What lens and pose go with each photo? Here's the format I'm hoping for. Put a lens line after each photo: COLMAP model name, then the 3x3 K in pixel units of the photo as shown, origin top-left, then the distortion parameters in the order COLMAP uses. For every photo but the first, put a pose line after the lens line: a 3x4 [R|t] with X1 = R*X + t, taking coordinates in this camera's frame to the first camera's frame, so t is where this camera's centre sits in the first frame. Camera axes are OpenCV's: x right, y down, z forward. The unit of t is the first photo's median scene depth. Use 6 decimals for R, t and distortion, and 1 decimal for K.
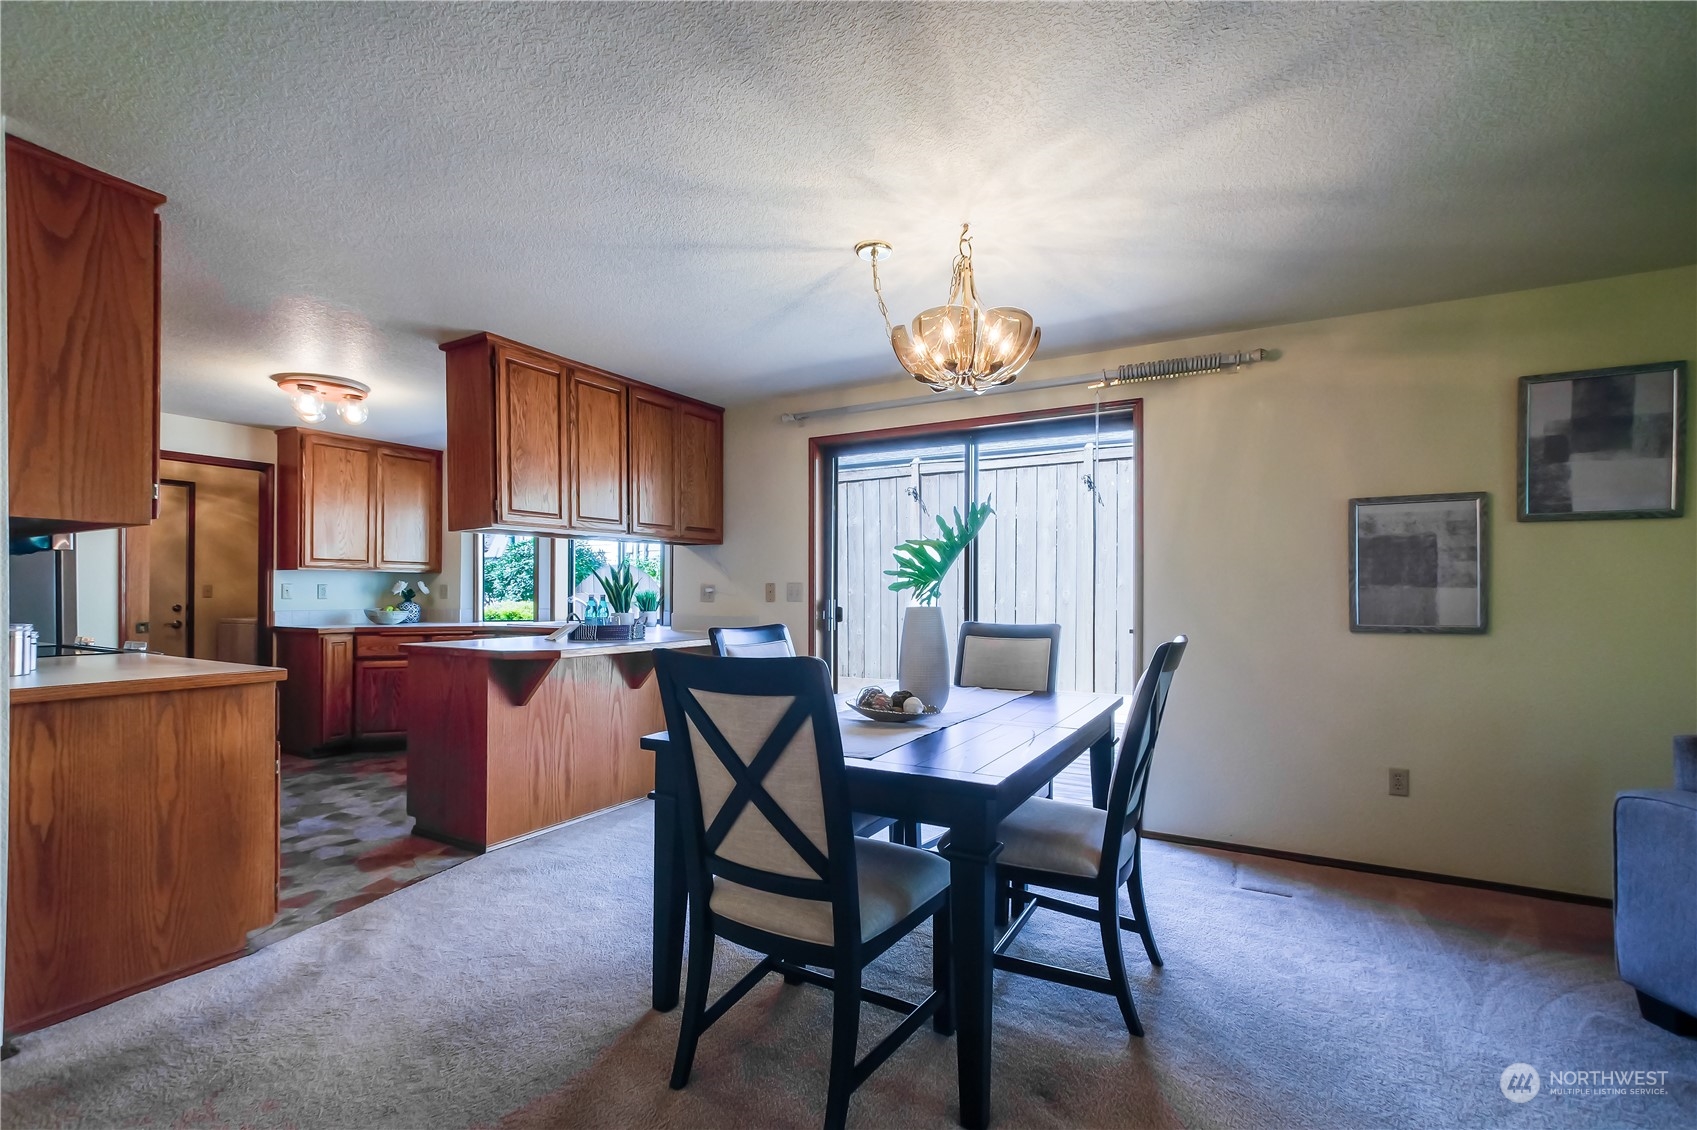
lens RADIAL K [[726.5, 0, 825.2], [0, 726.5, 589.0], [0, 0, 1]] dist [-0.012201, 0.002751]
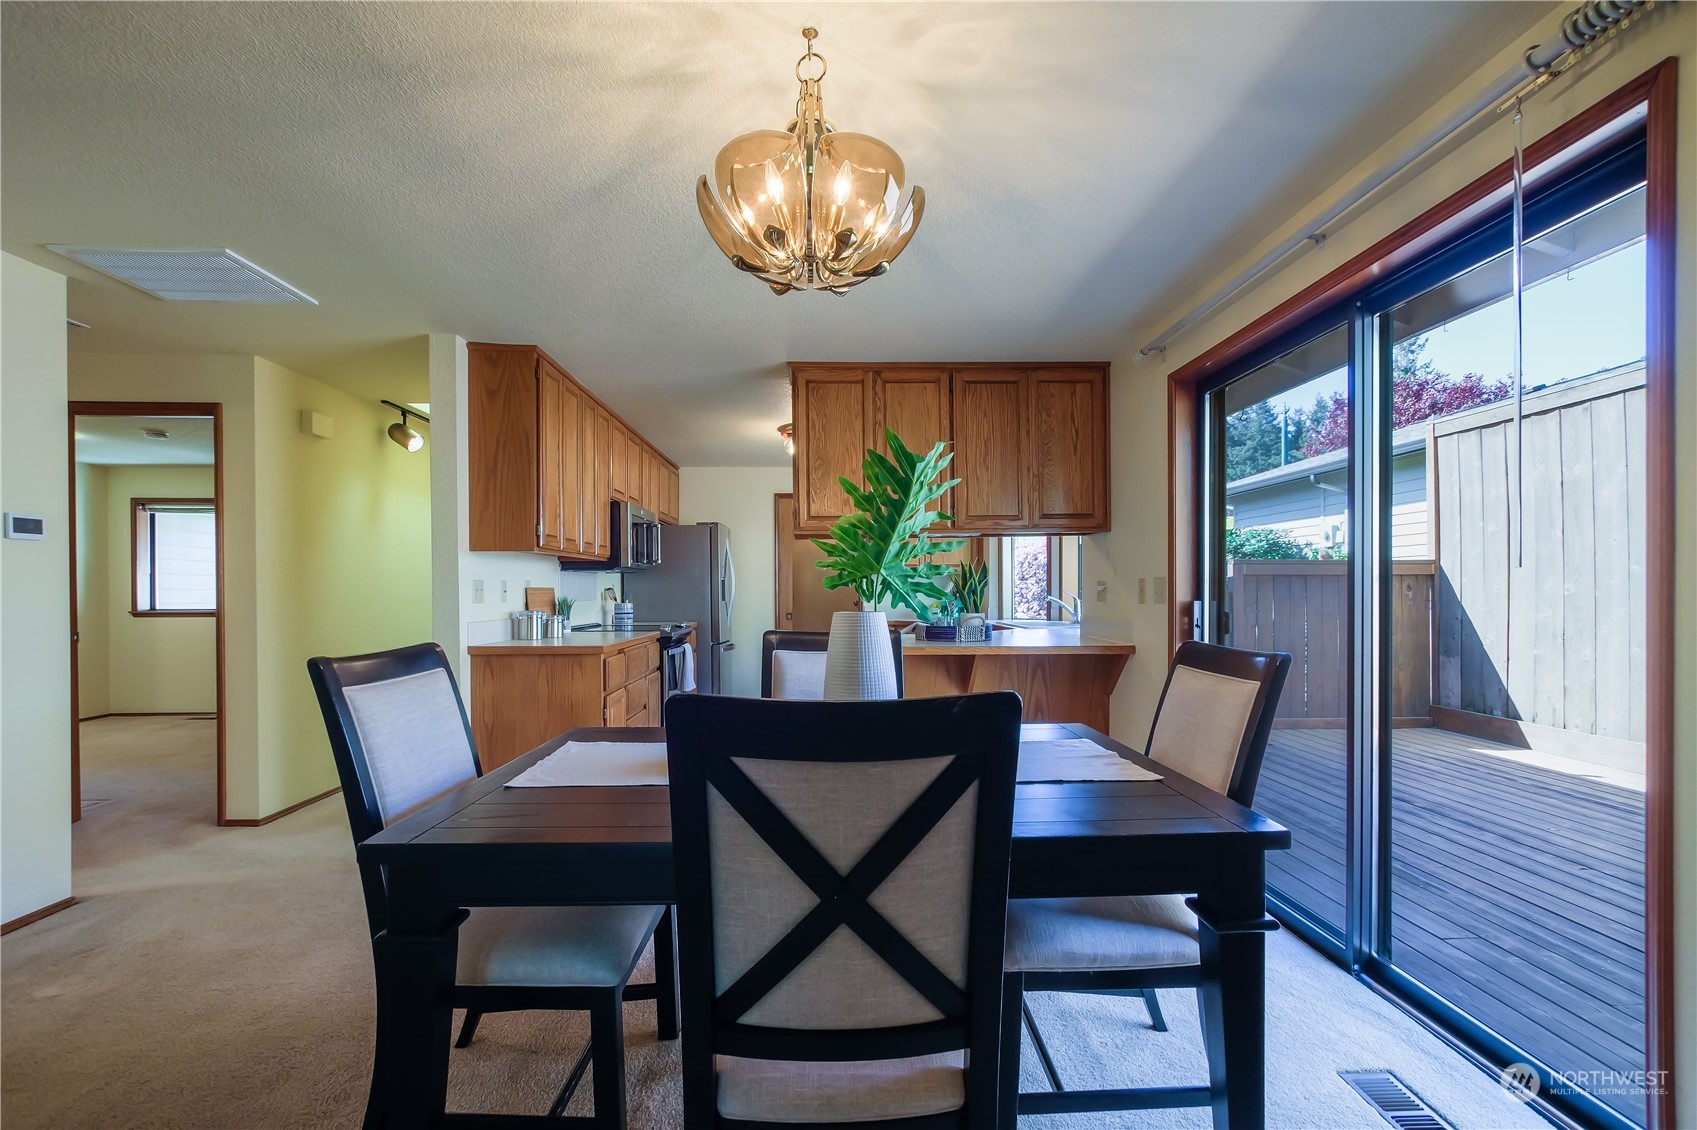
lens RADIAL K [[726.5, 0, 876.4], [0, 726.5, 591.5], [0, 0, 1]] dist [-0.012201, 0.002751]
pose [[0.546974, -0.002316, -0.837146, 0.593546], [0.005957, 0.999982, 0.001125, 0.003638], [0.837128, -0.005603, 0.546978, 0.528416]]
